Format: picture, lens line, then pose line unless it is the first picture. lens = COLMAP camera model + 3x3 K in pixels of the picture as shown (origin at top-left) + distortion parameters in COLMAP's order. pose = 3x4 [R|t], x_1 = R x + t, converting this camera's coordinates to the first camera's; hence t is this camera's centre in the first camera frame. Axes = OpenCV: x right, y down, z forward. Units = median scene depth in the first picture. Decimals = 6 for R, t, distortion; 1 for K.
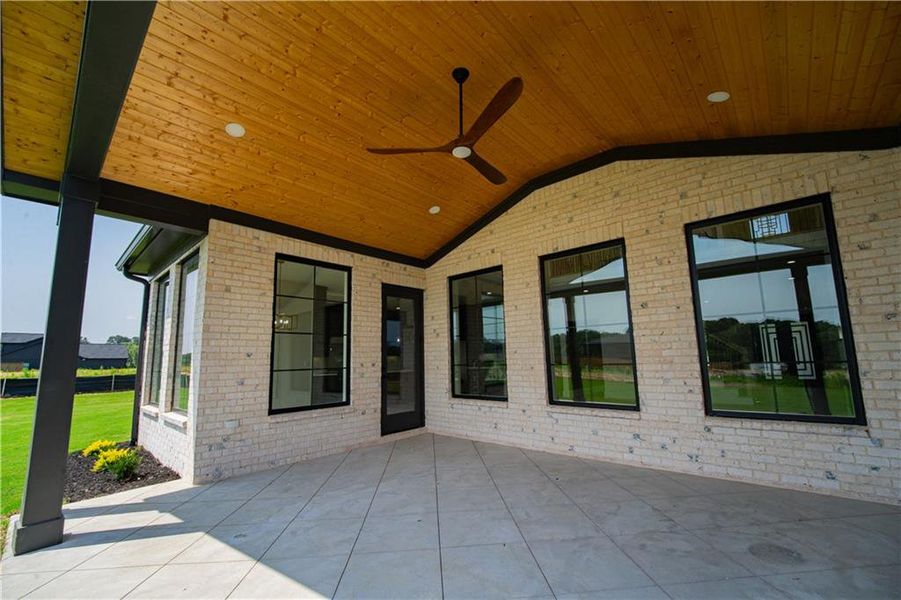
lens RADIAL K [[378.6, 0, 447.9], [0, 378.6, 303.9], [0, 0, 1]] dist [-0.011639, -0.002562]
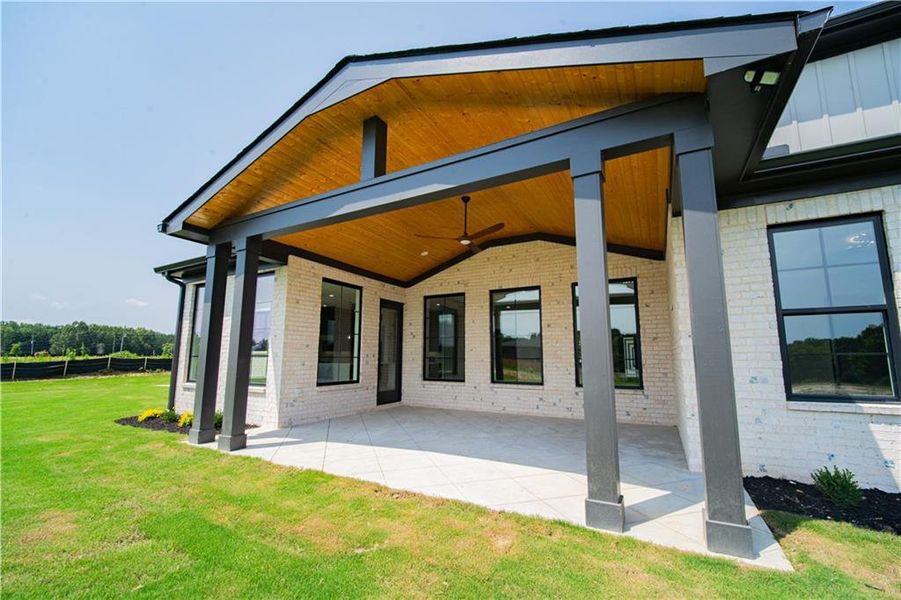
lens RADIAL K [[378.6, 0, 448.4], [0, 378.6, 302.5], [0, 0, 1]] dist [-0.011639, -0.002562]
pose [[0.972420, 0.060787, 0.225177, -0.268987], [-0.060371, 0.998138, -0.008739, -0.047187], [-0.225289, -0.005097, 0.974279, -0.483298]]
